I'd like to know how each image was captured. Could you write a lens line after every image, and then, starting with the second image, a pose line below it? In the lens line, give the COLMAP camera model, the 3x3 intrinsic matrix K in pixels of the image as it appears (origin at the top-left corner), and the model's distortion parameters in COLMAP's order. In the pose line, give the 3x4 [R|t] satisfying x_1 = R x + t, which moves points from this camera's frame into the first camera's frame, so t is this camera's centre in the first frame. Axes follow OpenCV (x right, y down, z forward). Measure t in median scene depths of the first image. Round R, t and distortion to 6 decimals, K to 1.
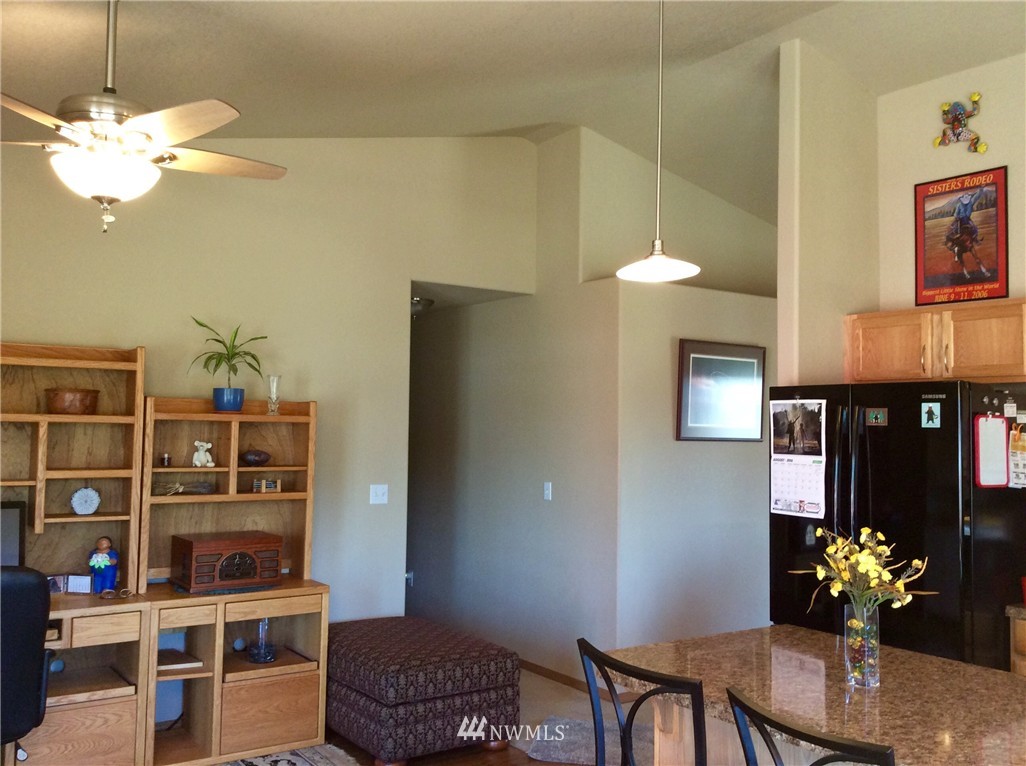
lens RADIAL K [[934.8, 0, 515.7], [0, 934.8, 392.1], [0, 0, 1]] dist [0.037093, 0.000000]
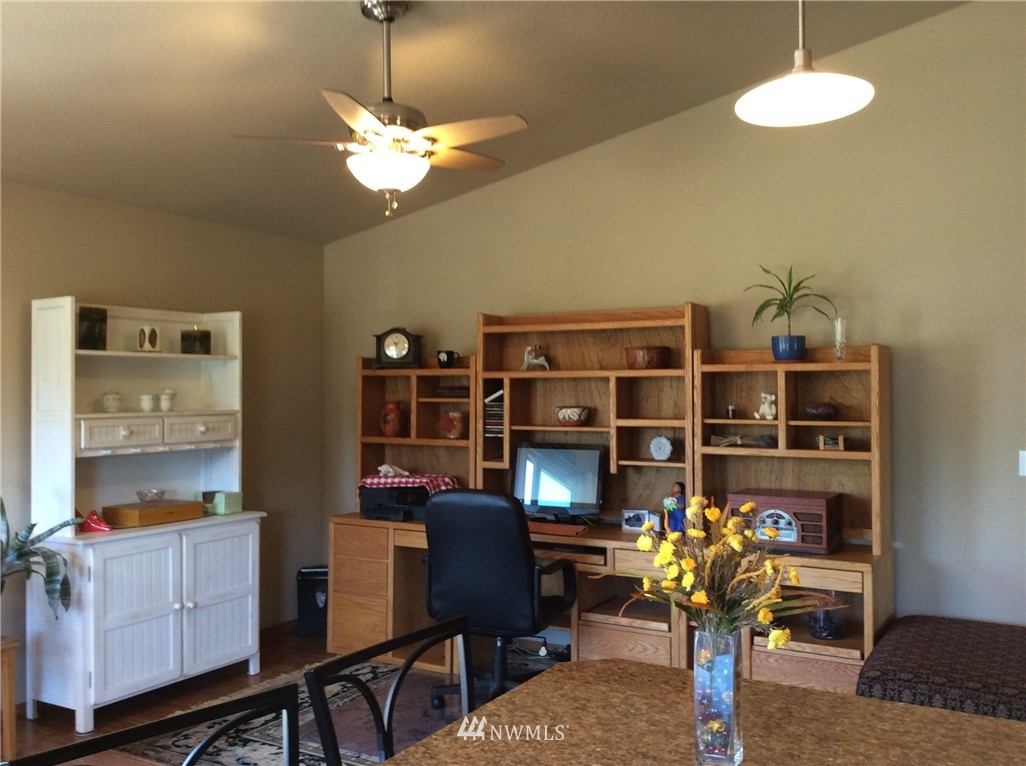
lens RADIAL K [[934.8, 0, 515.3], [0, 934.8, 372.4], [0, 0, 1]] dist [0.037093, 0.000000]
pose [[0.416366, -0.033602, -0.908576, 0.449757], [0.047487, 0.998757, -0.015176, 0.035213], [0.907956, -0.036827, 0.417443, 0.384236]]
